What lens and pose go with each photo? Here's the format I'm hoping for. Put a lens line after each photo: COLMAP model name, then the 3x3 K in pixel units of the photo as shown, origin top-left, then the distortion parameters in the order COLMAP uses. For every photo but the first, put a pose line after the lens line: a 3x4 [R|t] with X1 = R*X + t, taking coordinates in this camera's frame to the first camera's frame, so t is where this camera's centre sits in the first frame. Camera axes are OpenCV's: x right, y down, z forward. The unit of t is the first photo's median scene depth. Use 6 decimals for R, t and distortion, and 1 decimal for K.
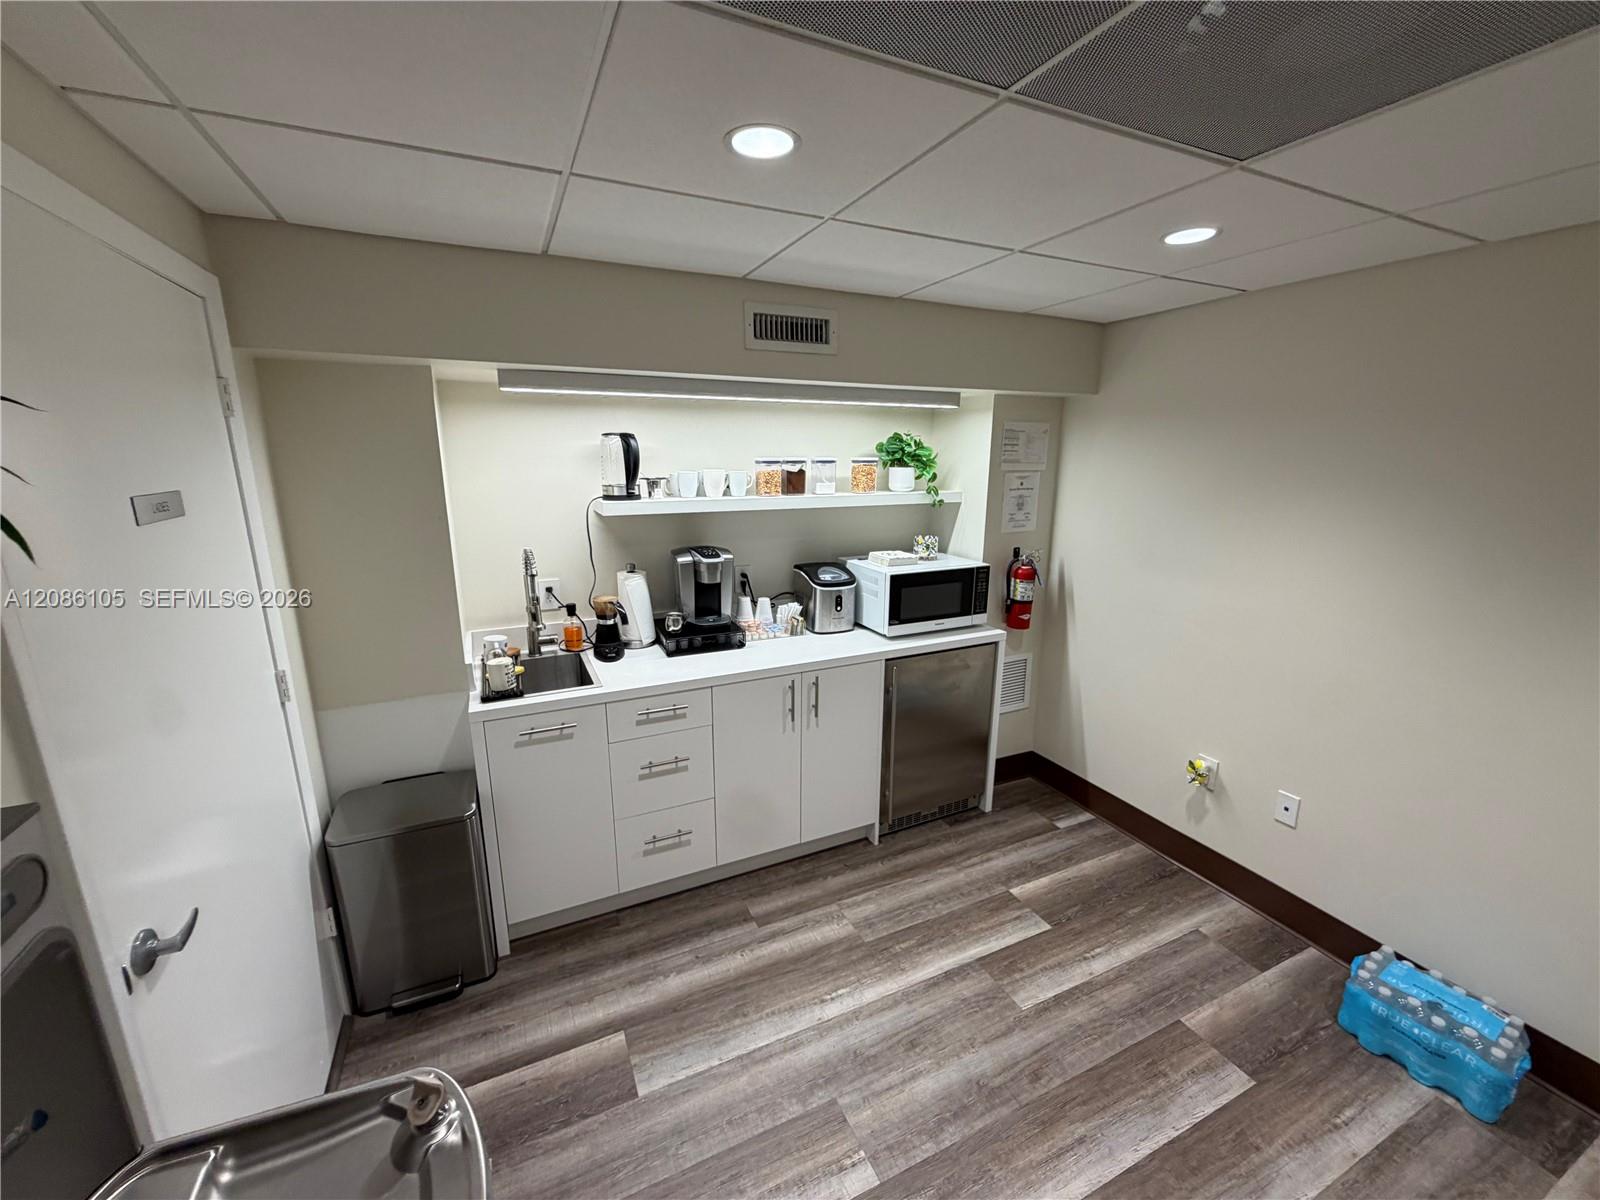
lens RADIAL K [[639.6, 0, 797.2], [0, 639.6, 600.5], [0, 0, 1]] dist [-0.001437, 0.001019]
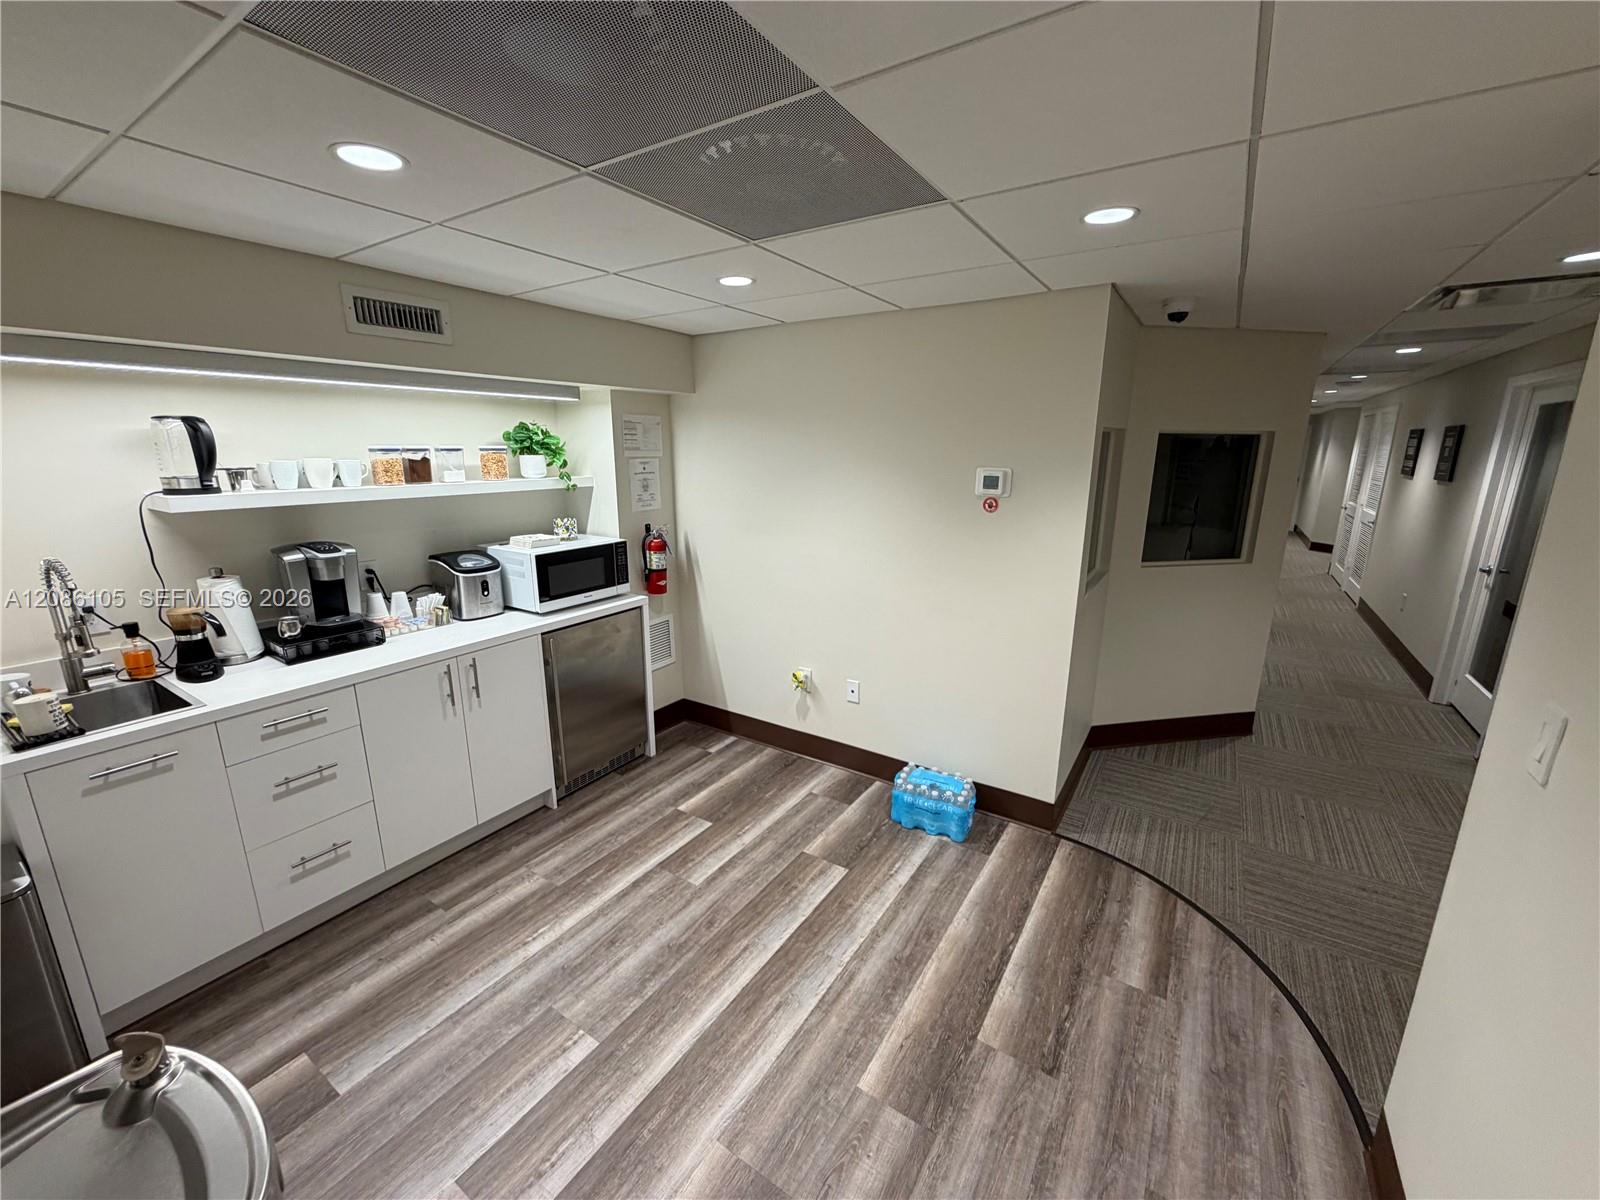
lens RADIAL K [[639.6, 0, 798.9], [0, 639.6, 602.1], [0, 0, 1]] dist [-0.001437, 0.001019]
pose [[0.849429, -0.125277, 0.512617, -0.042393], [0.118771, 0.991874, 0.045594, 0.046730], [-0.514164, 0.022155, 0.857406, -0.161891]]
